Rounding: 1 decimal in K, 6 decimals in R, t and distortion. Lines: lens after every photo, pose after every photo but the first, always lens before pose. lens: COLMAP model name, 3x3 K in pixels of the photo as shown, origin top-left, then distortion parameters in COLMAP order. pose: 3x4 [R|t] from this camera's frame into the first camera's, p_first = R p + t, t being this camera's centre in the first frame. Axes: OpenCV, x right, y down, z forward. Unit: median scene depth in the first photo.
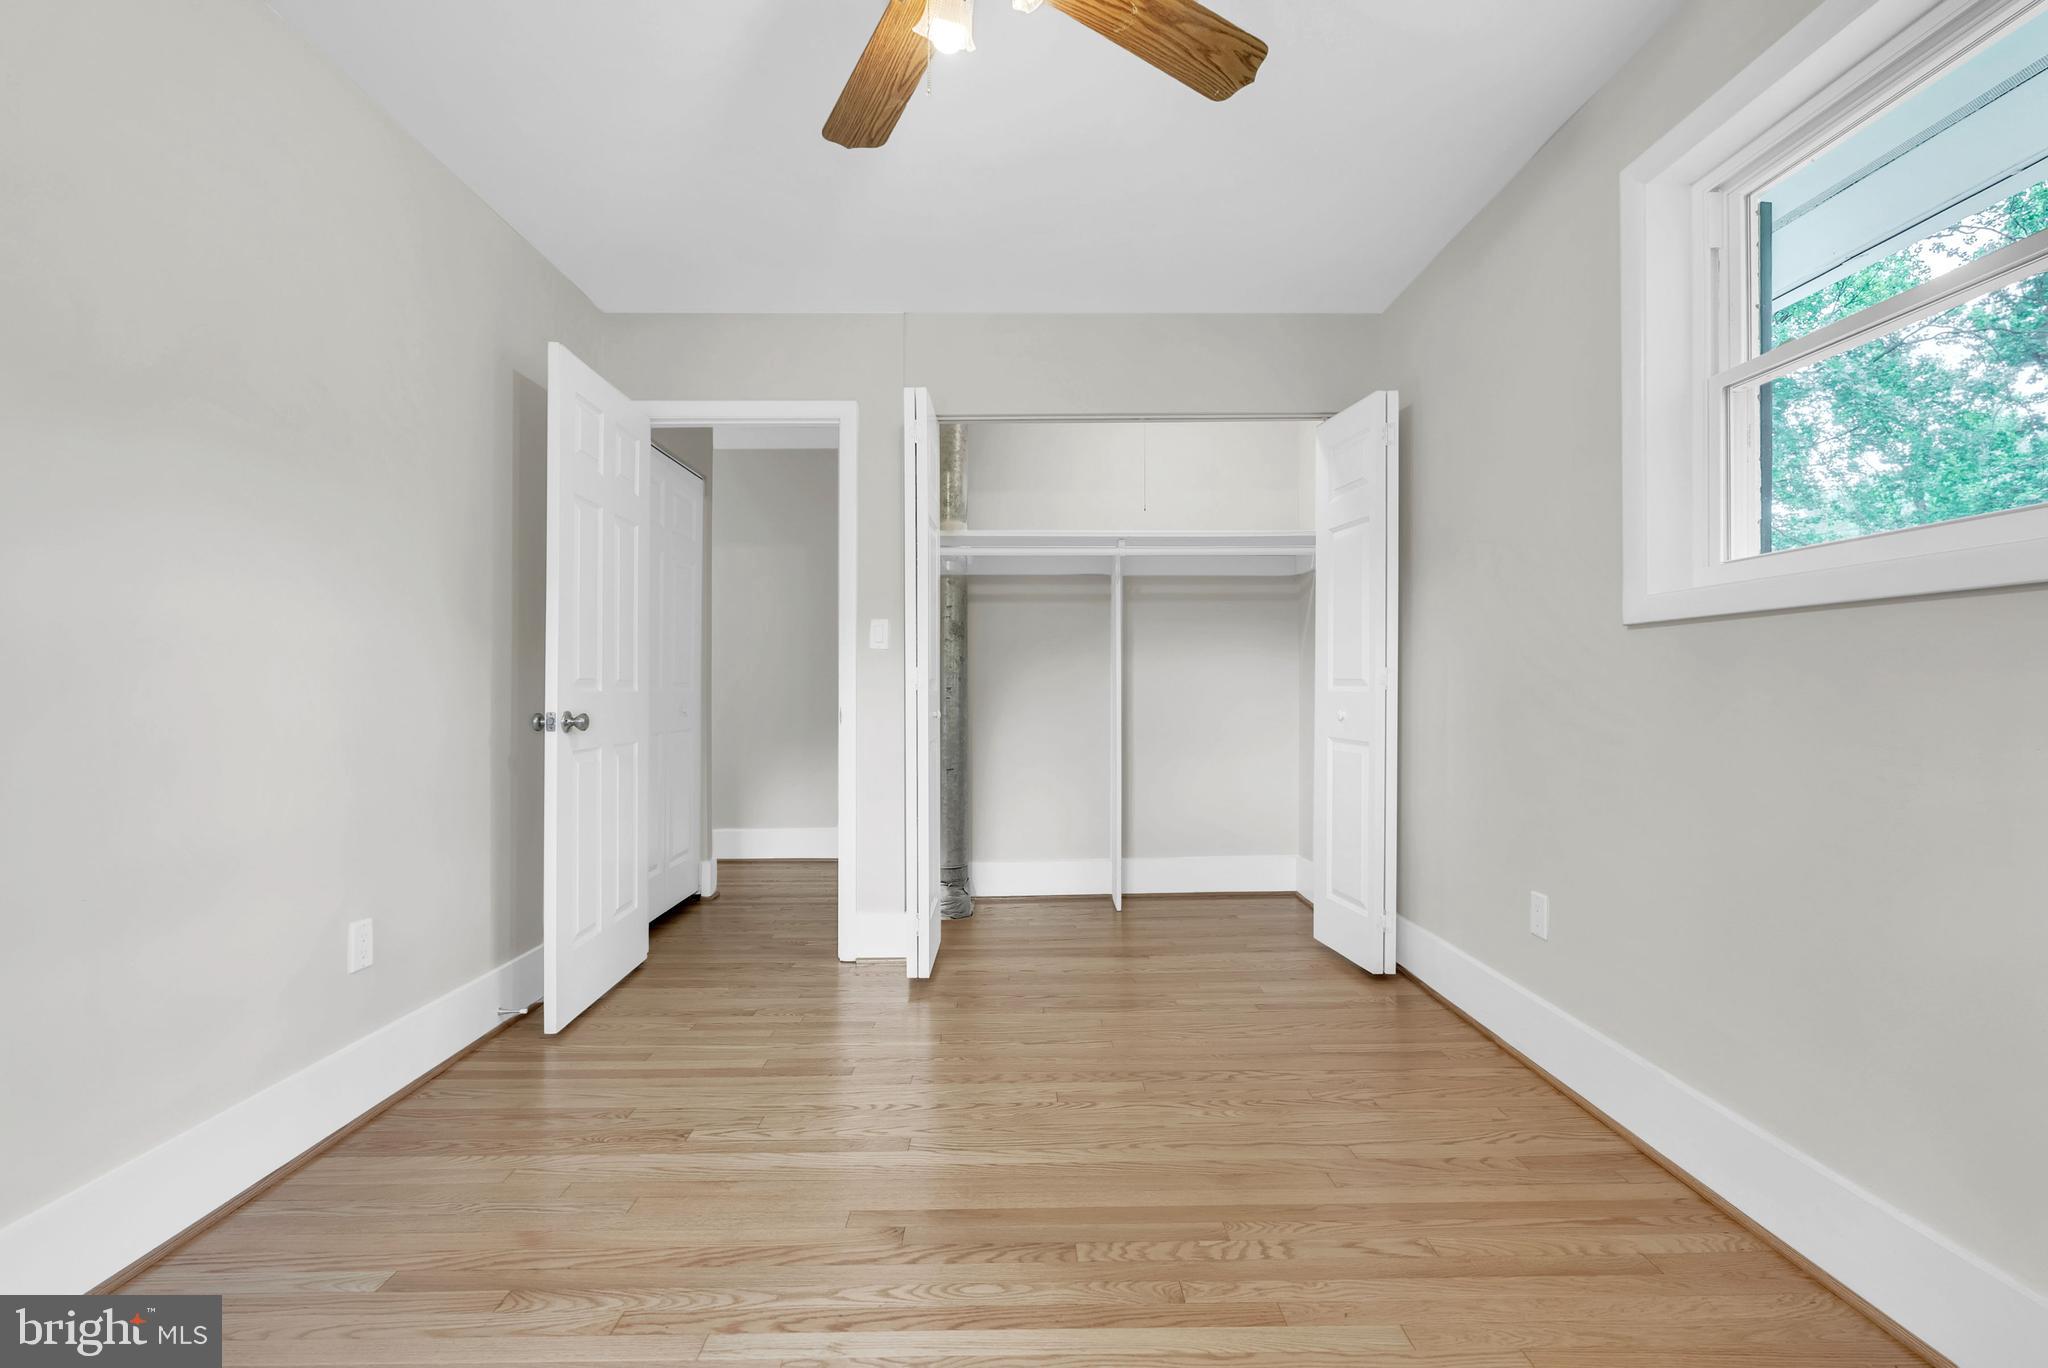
lens RADIAL K [[905.9, 0, 1031.7], [0, 905.9, 666.1], [0, 0, 1]] dist [-0.003729, -0.000198]
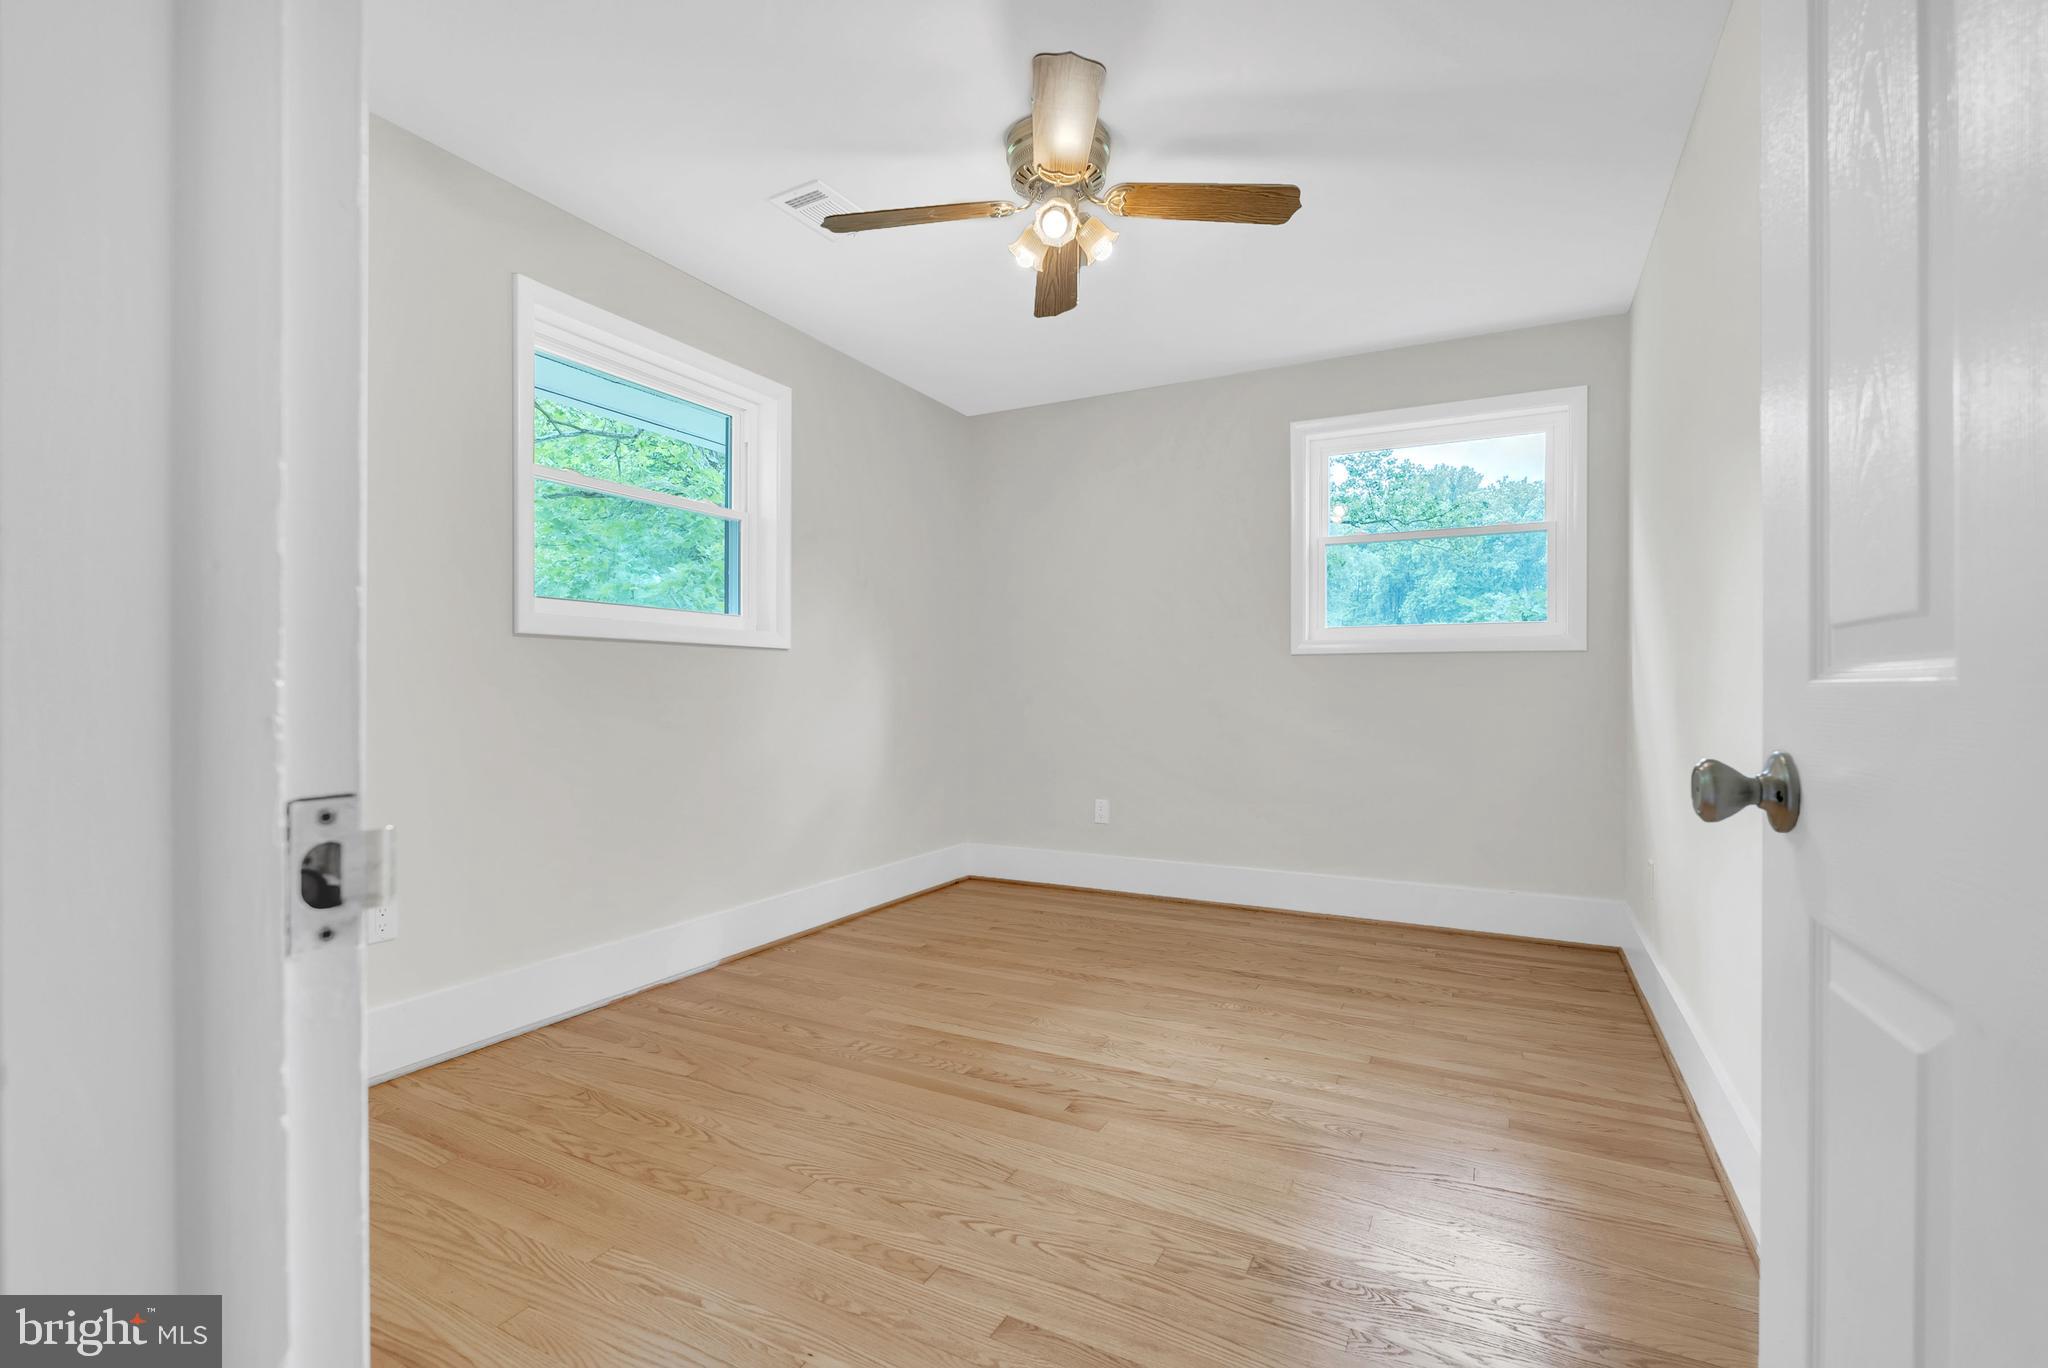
lens RADIAL K [[905.0, 0, 1033.5], [0, 905.0, 682.9], [0, 0, 1]] dist [-0.011594, -0.000139]
pose [[-0.878092, 0.003559, 0.478478, -0.604228], [-0.010987, 0.999559, -0.027599, 0.053026], [-0.478365, -0.029491, -0.877666, 1.832445]]
